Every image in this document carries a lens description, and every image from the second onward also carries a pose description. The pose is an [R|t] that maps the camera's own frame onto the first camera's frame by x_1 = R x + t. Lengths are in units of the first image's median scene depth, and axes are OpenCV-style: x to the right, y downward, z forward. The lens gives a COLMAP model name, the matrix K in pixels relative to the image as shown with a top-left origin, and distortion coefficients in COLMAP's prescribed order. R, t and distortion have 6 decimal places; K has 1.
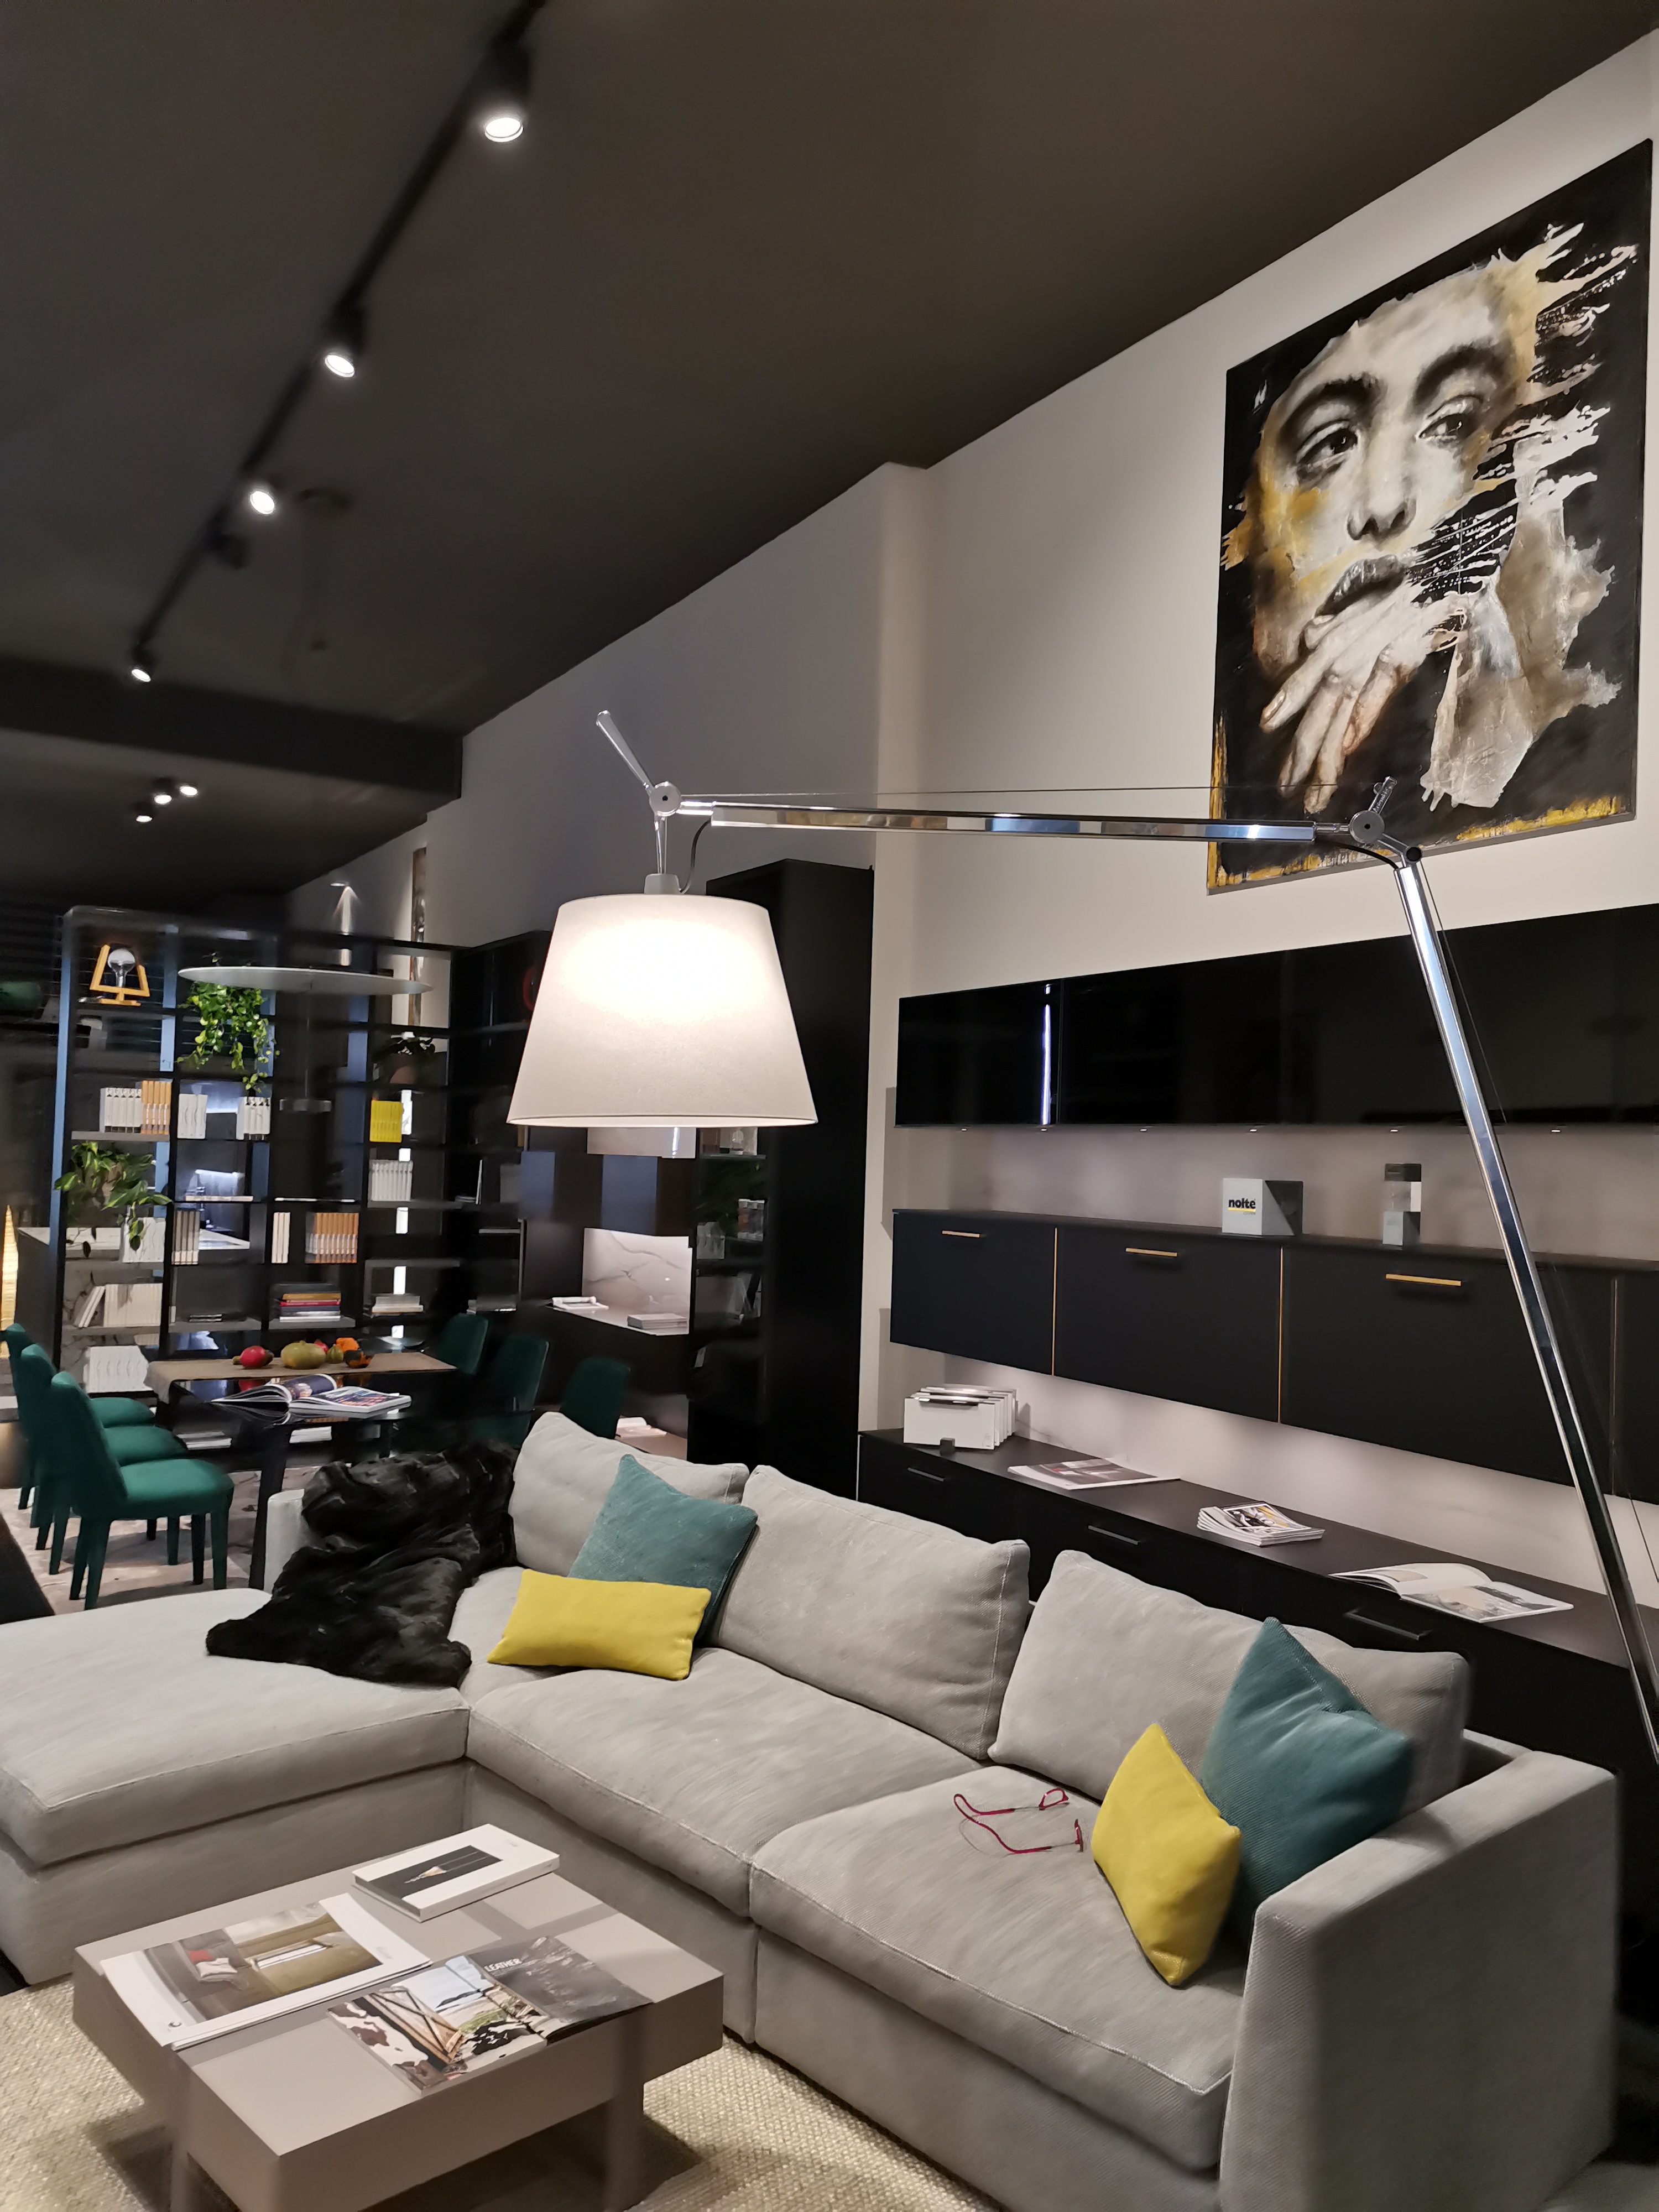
lens RADIAL K [[1639.7, 0, 829.5], [0, 1639.7, 1085.9], [0, 0, 1]] dist [0.057849, -0.054260]
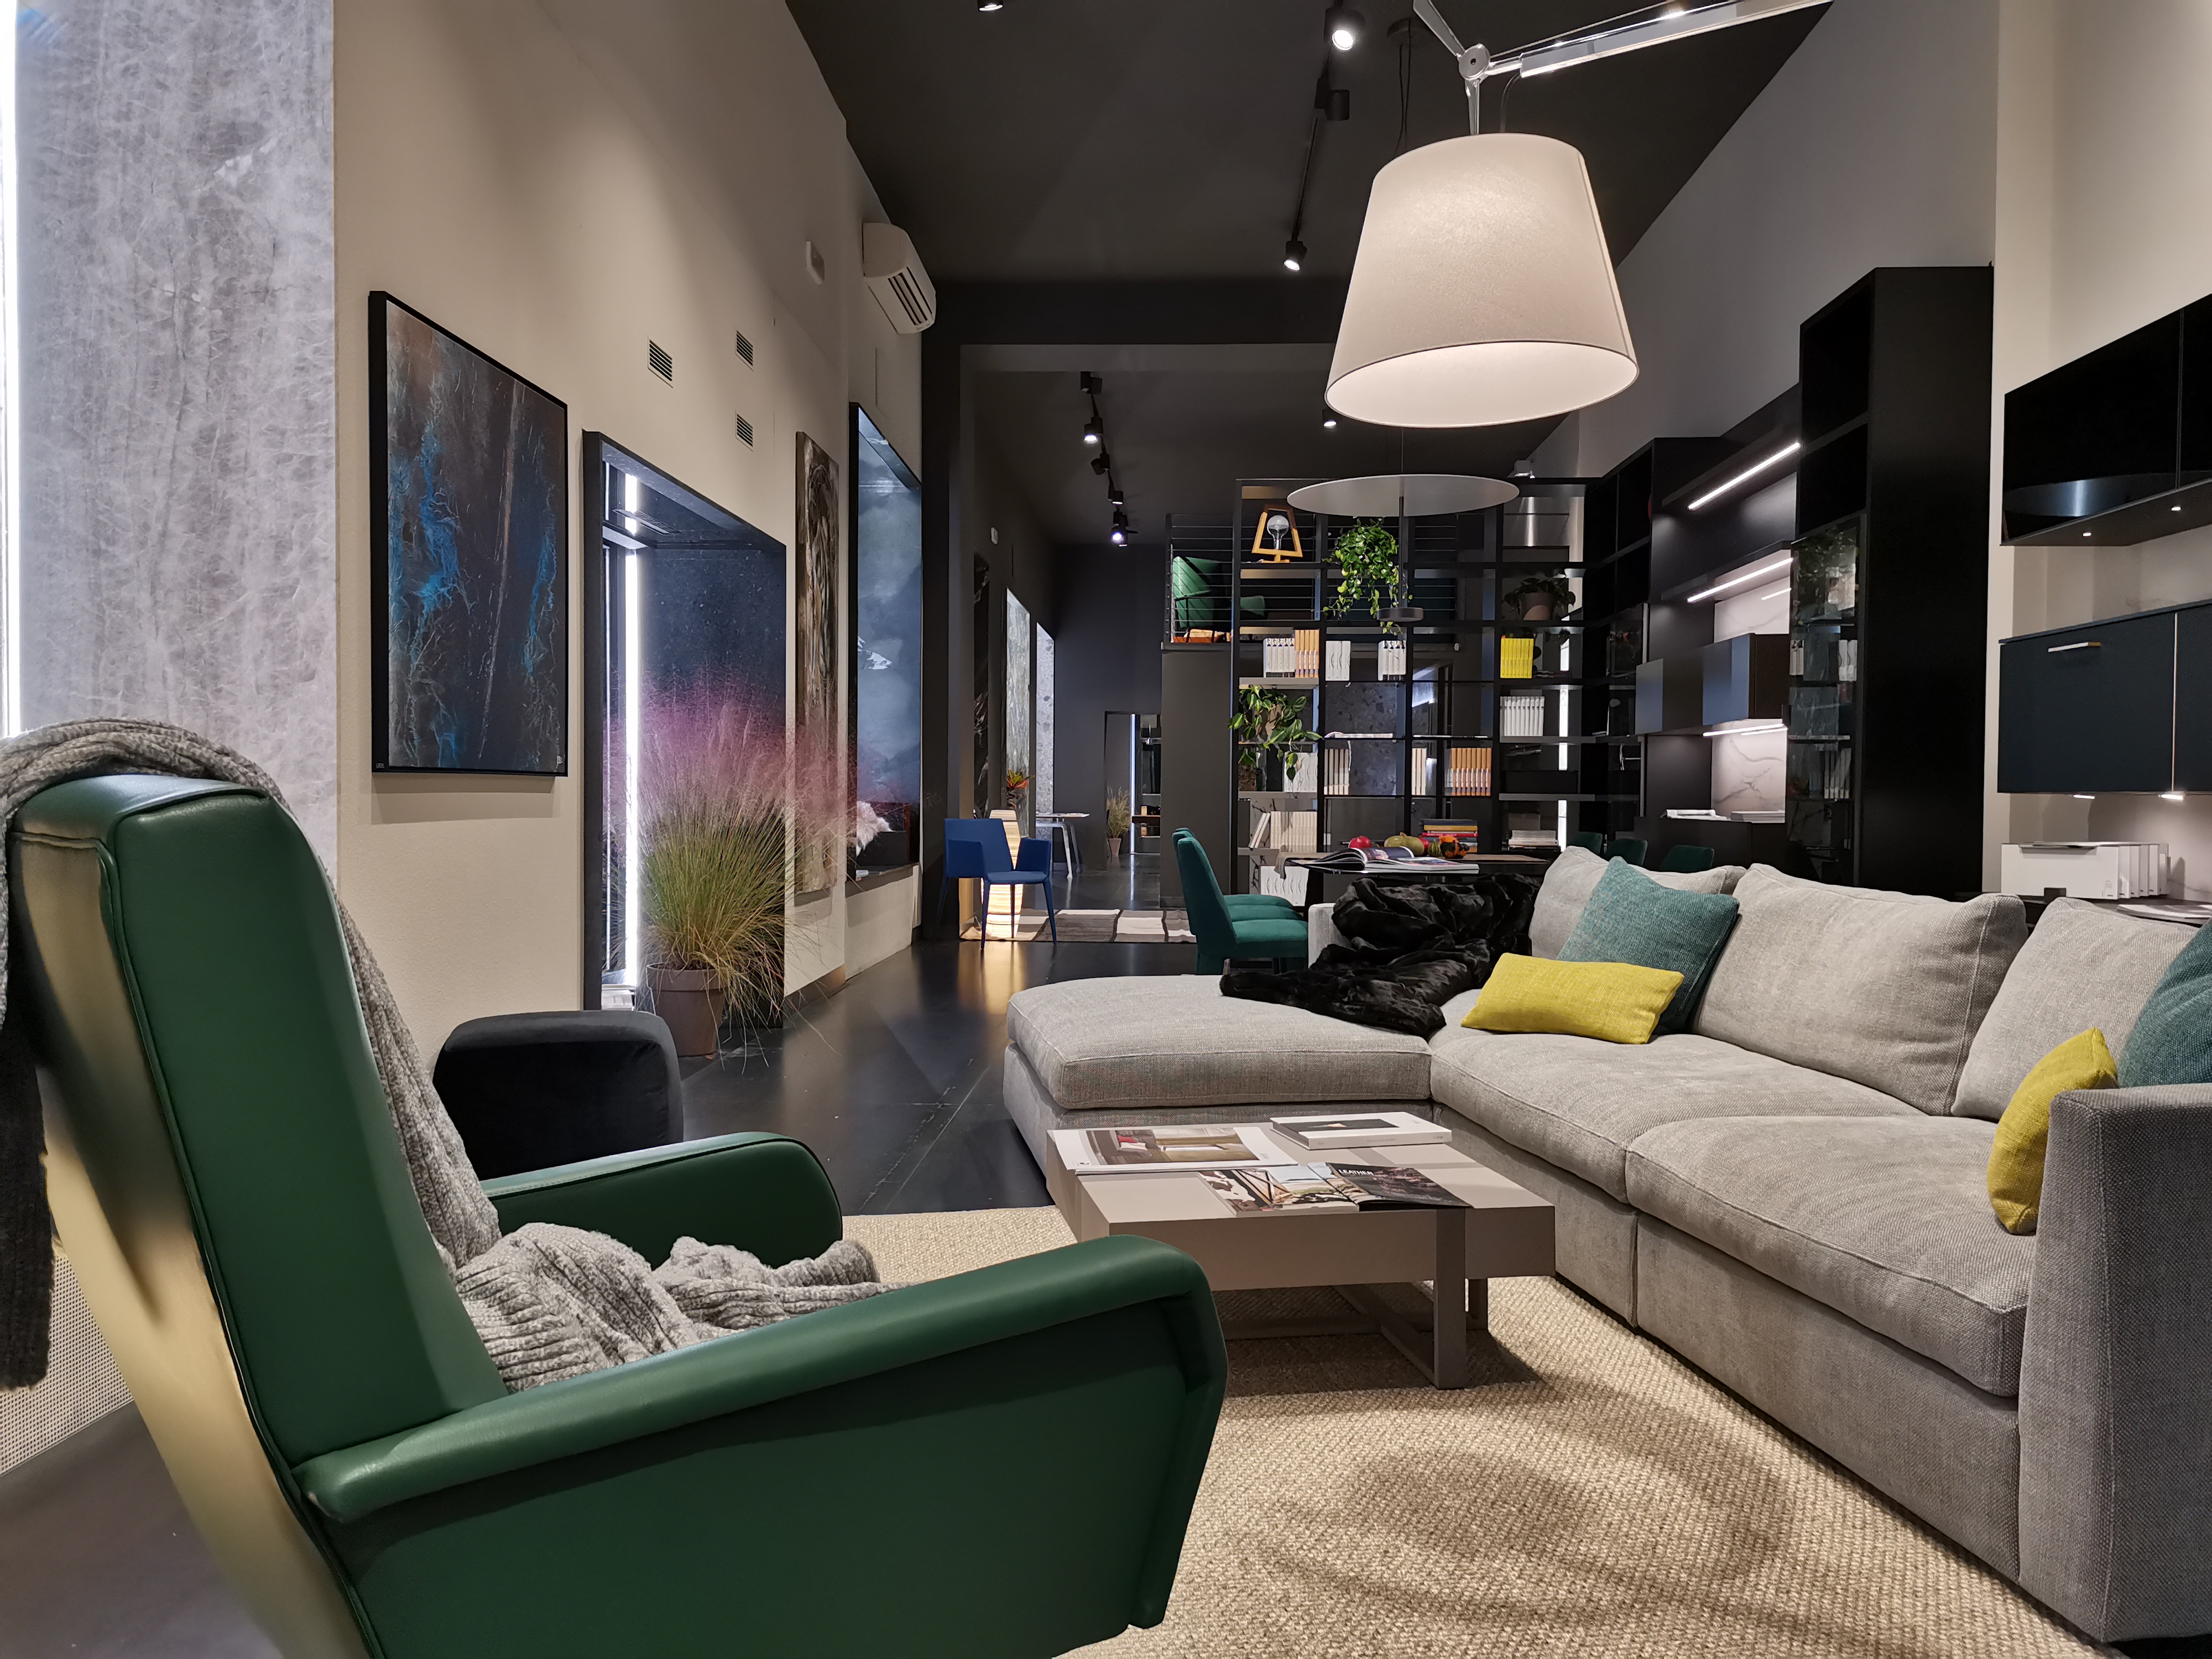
lens RADIAL K [[1639.7, 0, 1106.1], [0, 1639.7, 828.9], [0, 0, 1]] dist [0.057849, -0.054260]
pose [[0.833687, -0.011163, -0.552125, 0.178554], [0.040647, 0.998324, 0.041192, 0.164524], [0.550739, -0.056783, 0.832743, 0.007815]]
